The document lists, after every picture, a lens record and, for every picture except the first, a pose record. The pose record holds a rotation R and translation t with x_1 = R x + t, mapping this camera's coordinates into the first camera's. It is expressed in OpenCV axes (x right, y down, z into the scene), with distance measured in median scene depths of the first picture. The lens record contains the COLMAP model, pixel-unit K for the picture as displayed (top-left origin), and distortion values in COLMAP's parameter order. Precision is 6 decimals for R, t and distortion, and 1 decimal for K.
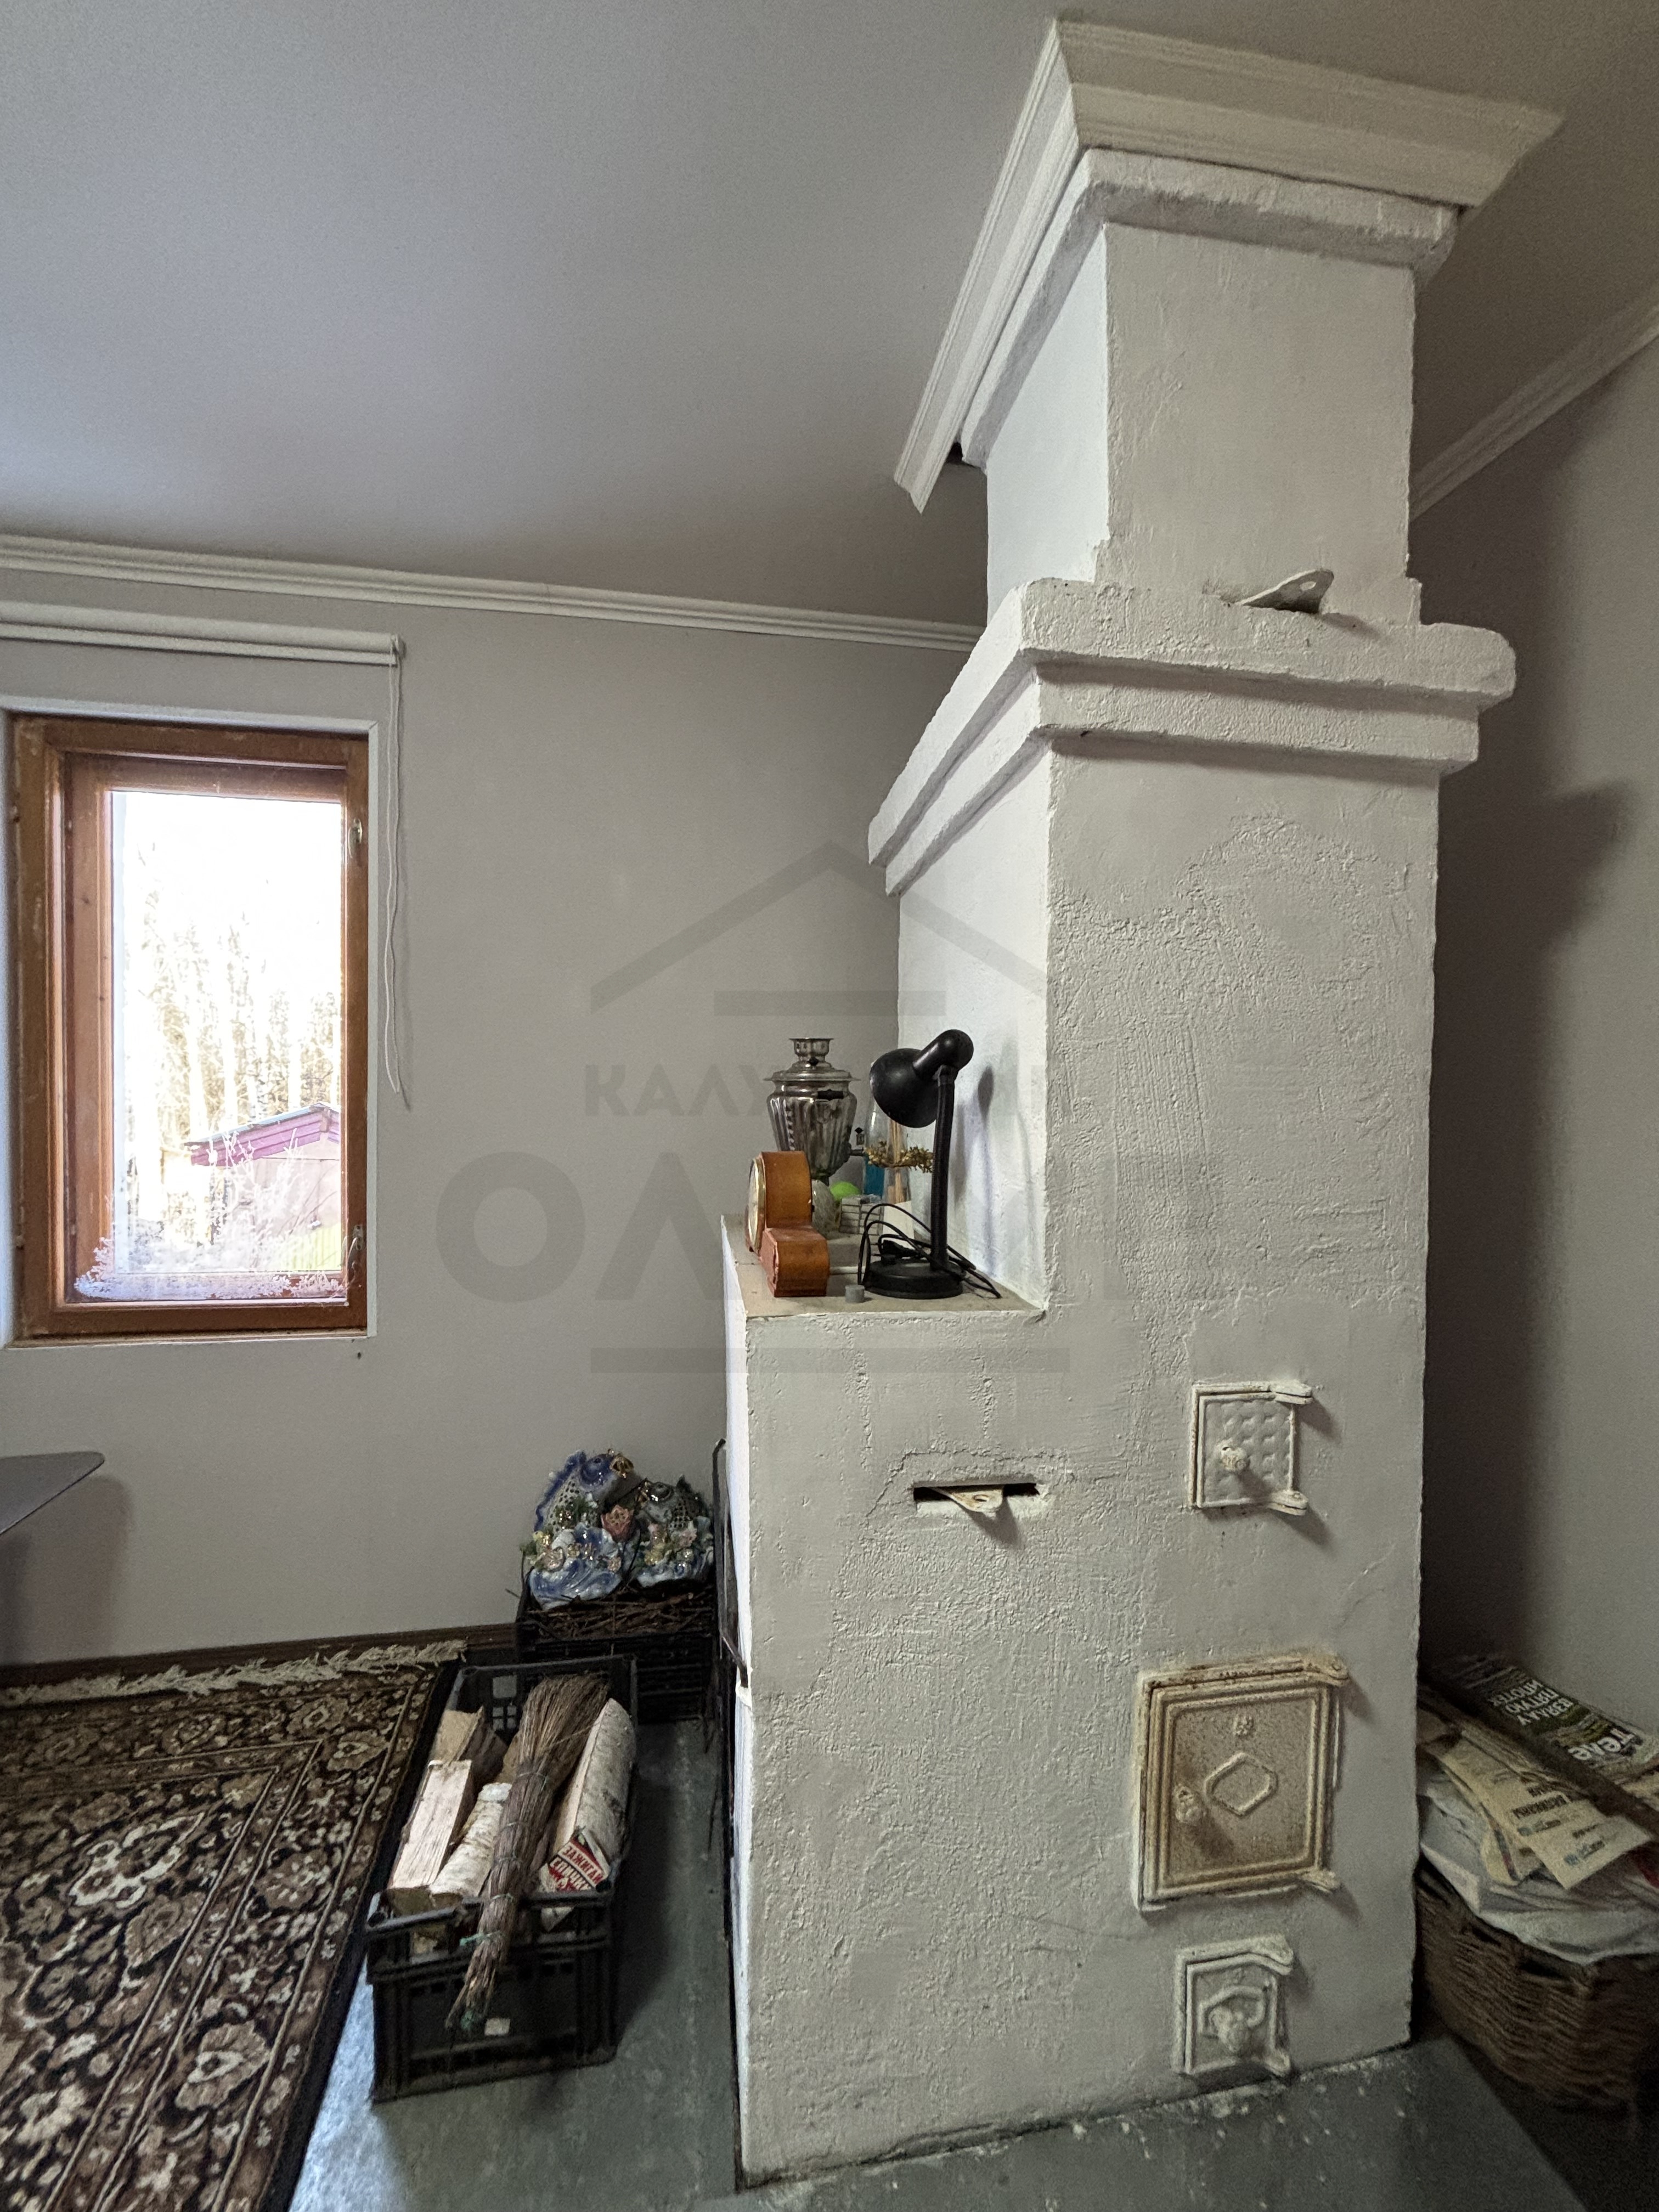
lens RADIAL K [[897.3, 0, 821.7], [0, 897.3, 1106.5], [0, 0, 1]] dist [-0.000478, -0.000214]
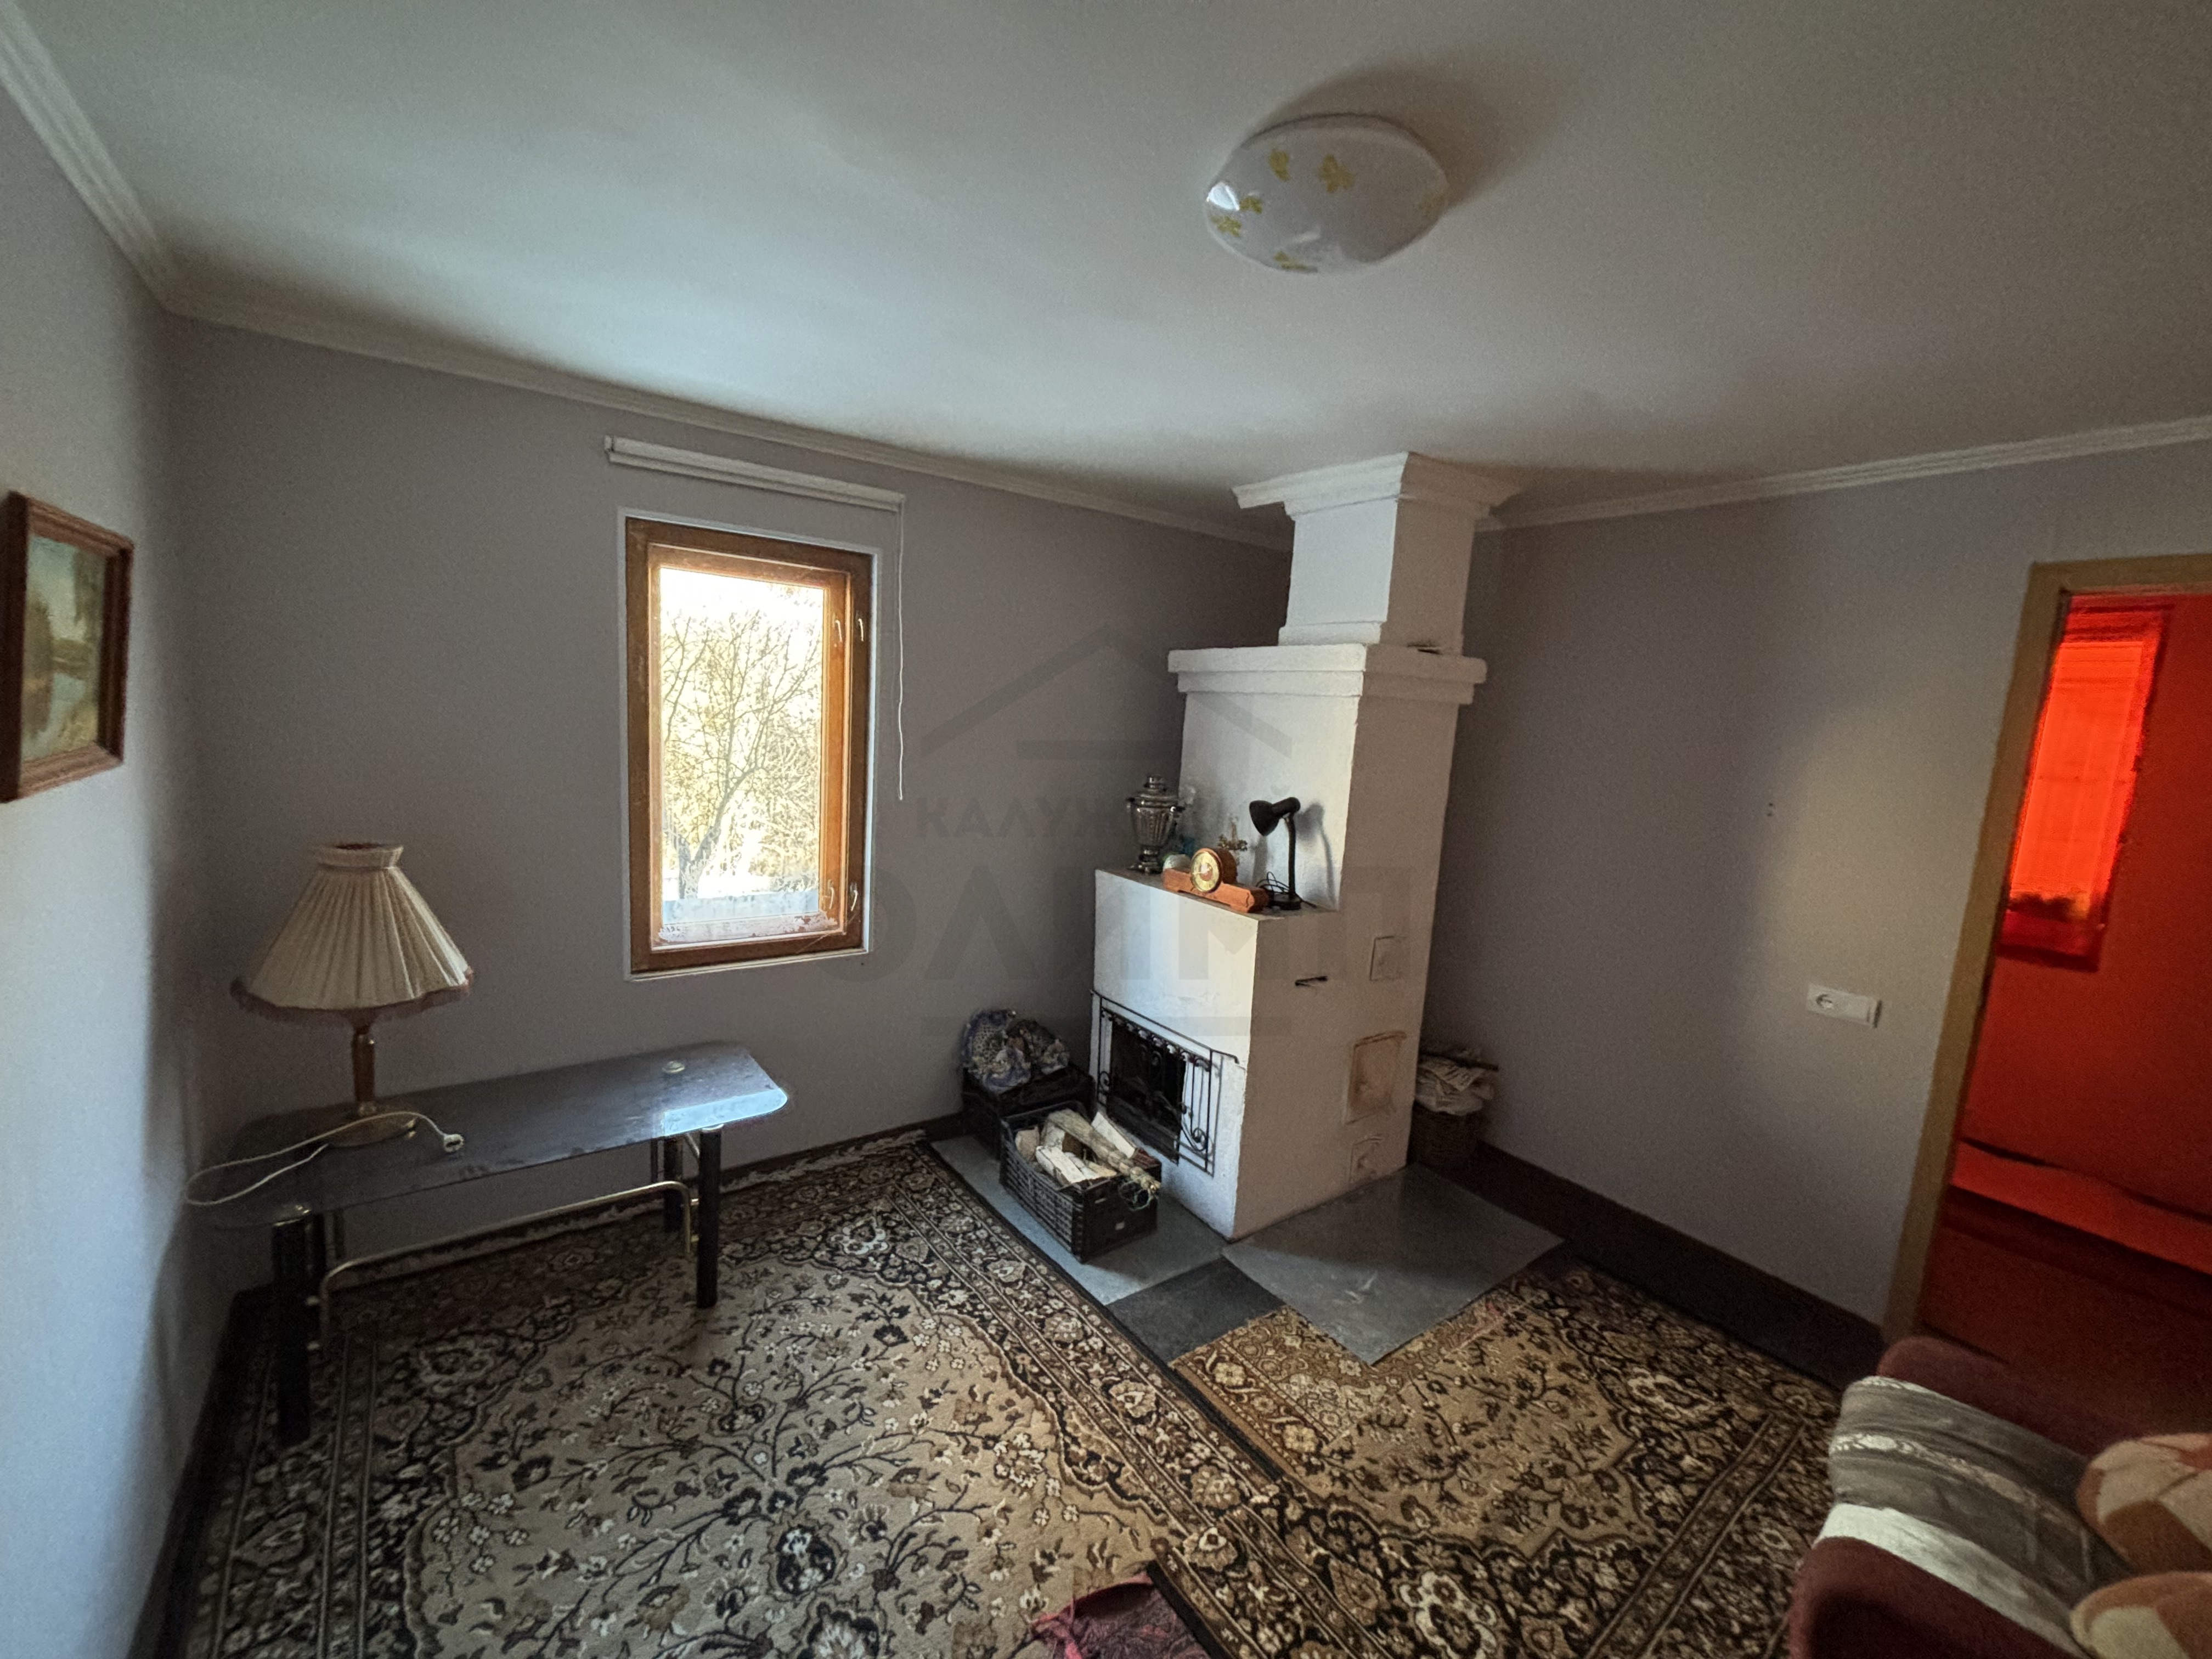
lens RADIAL K [[890.3, 0, 1101.1], [0, 890.3, 828.4], [0, 0, 1]] dist [-0.002167, 0.003717]
pose [[0.891486, -0.016738, 0.452739, -1.142633], [-0.042234, 0.991895, 0.119833, -0.217556], [-0.451076, -0.125950, 0.883554, -0.710187]]
